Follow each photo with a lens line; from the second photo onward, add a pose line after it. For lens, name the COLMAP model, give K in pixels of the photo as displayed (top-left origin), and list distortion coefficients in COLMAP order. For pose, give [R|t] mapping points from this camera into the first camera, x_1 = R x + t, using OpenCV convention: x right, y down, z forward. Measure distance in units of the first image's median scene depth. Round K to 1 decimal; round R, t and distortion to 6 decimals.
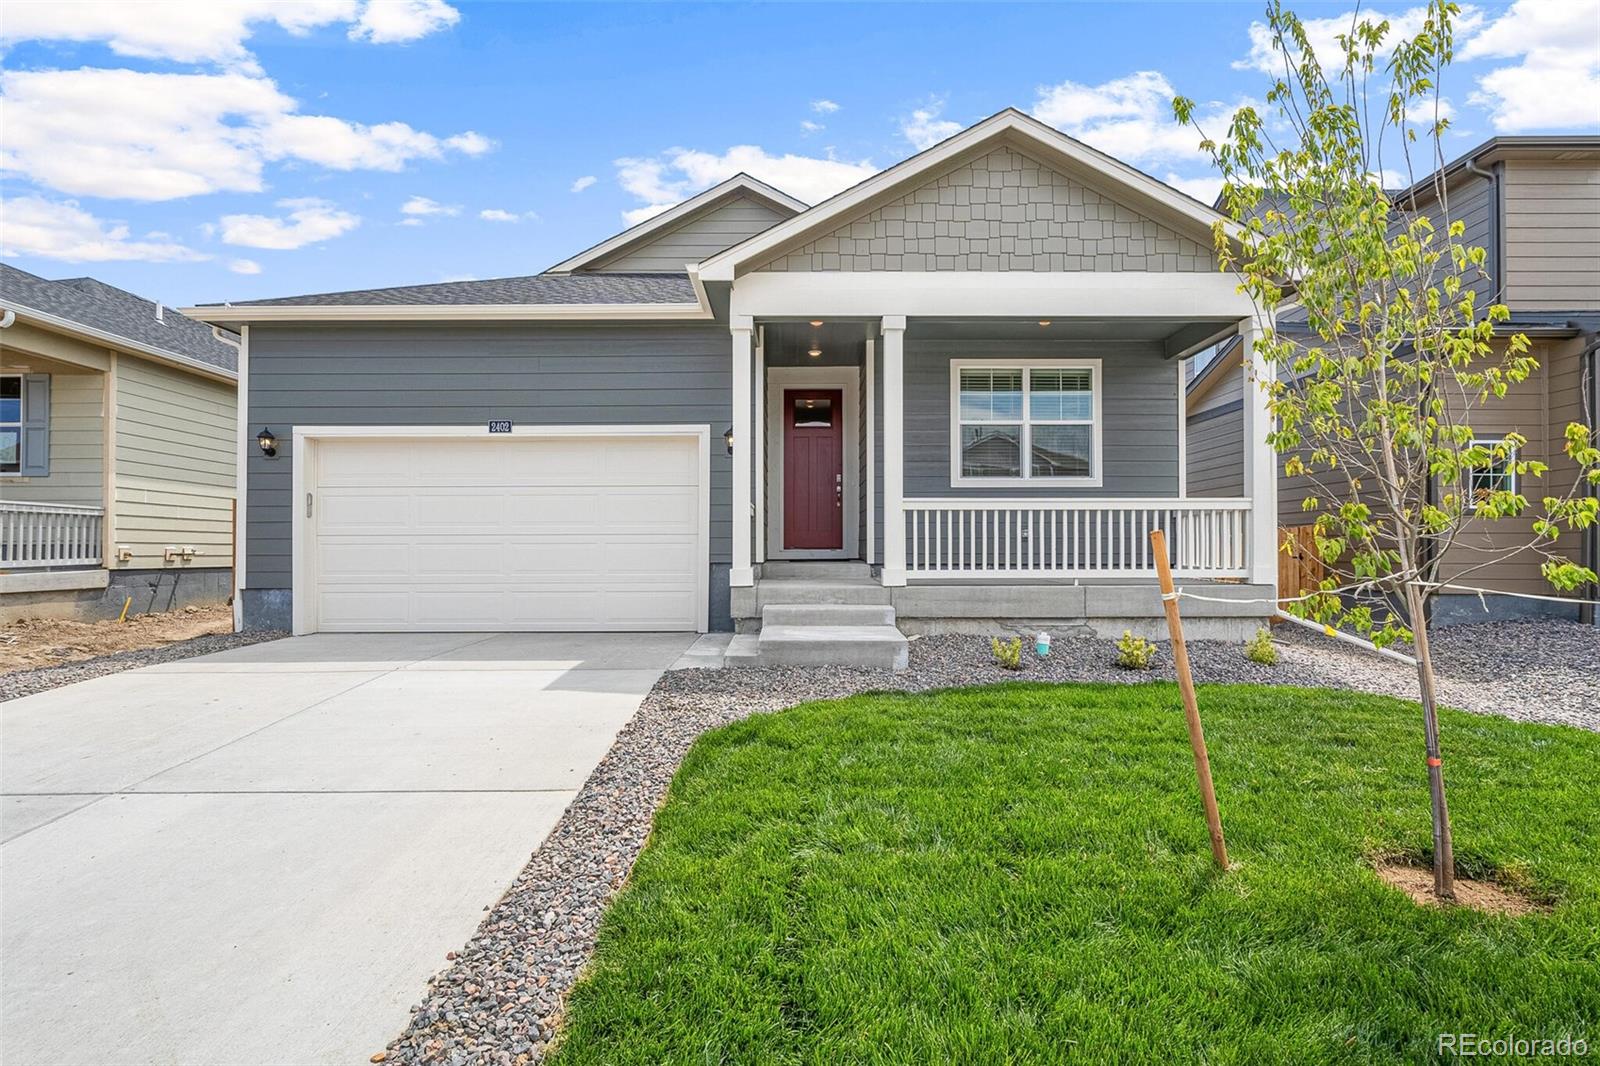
lens RADIAL K [[736.5, 0, 806.2], [0, 736.5, 556.7], [0, 0, 1]] dist [-0.000819, 0.000121]
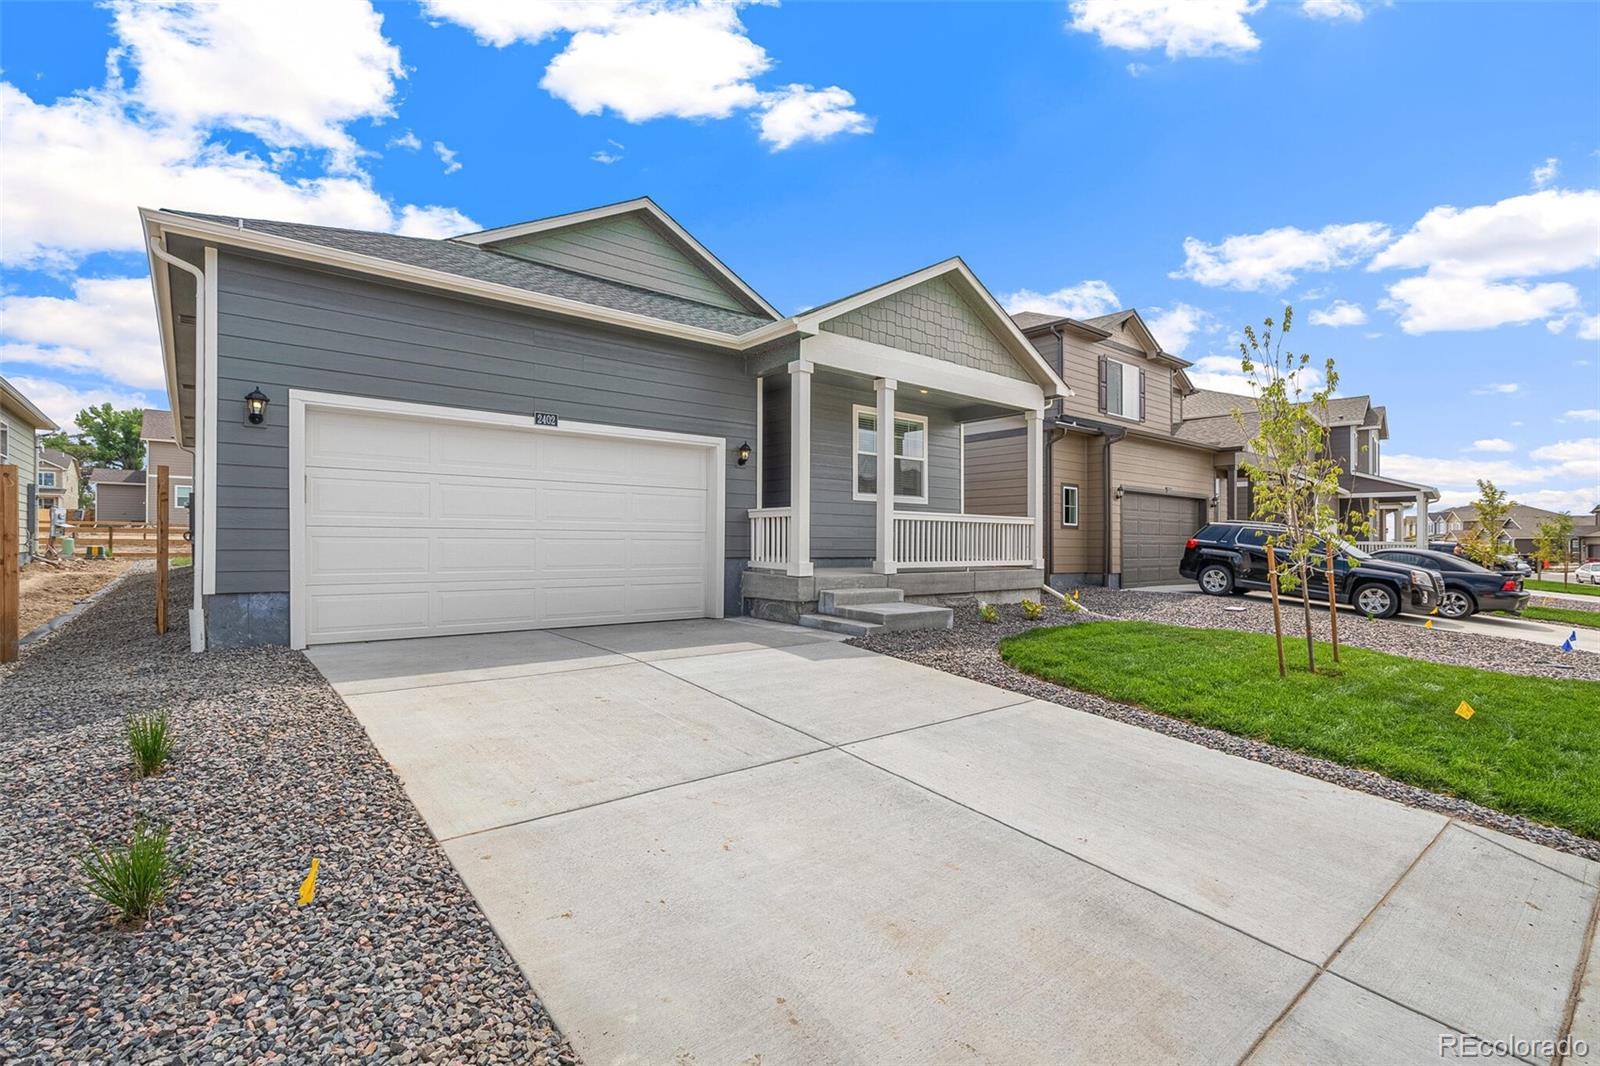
lens RADIAL K [[747.2, 0, 797.8], [0, 747.2, 540.0], [0, 0, 1]] dist [-0.000882, 0.000271]
pose [[0.772035, 0.010971, 0.635485, -0.800831], [-0.001075, 0.999872, -0.015956, -0.000568], [-0.635579, 0.011636, 0.771949, 0.023992]]
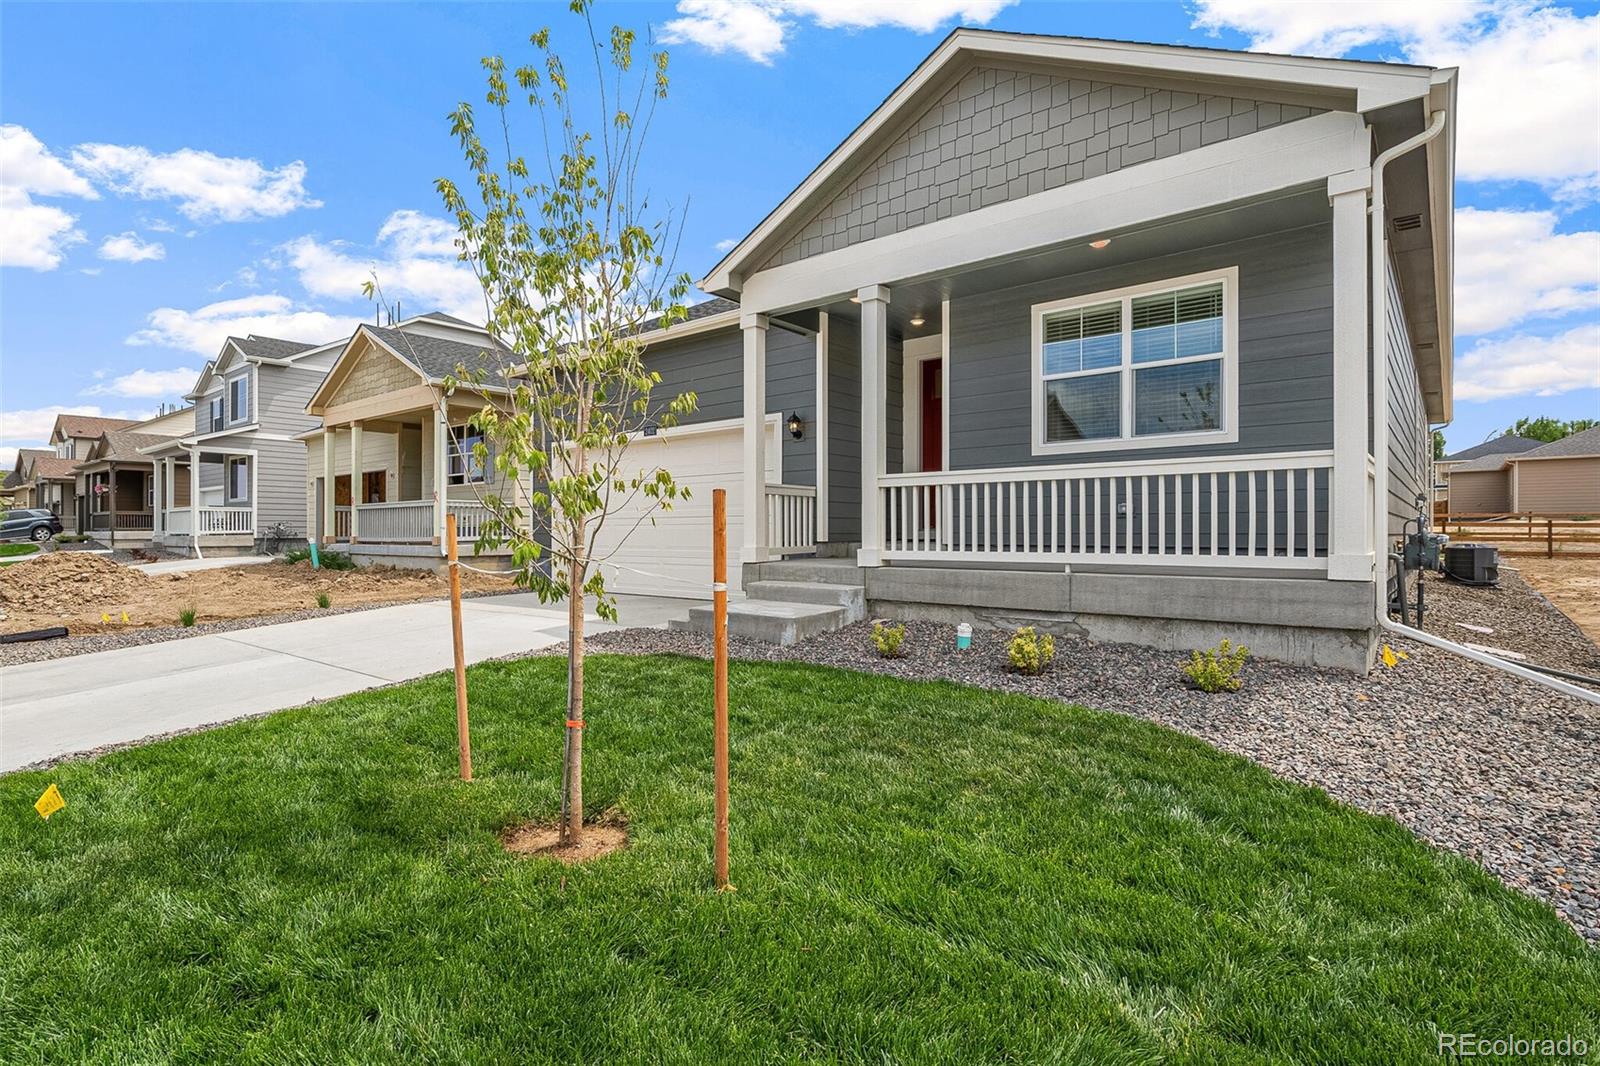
lens RADIAL K [[810.0, 0, 800.0], [0, 810.0, 533.0], [0, 0, 1]] dist [-0.000246, 0.000317]
pose [[0.759001, 0.002810, -0.651083, 0.647866], [-0.004597, 0.999989, -0.001044, -0.001948], [0.651073, 0.003785, 0.759006, 0.119235]]
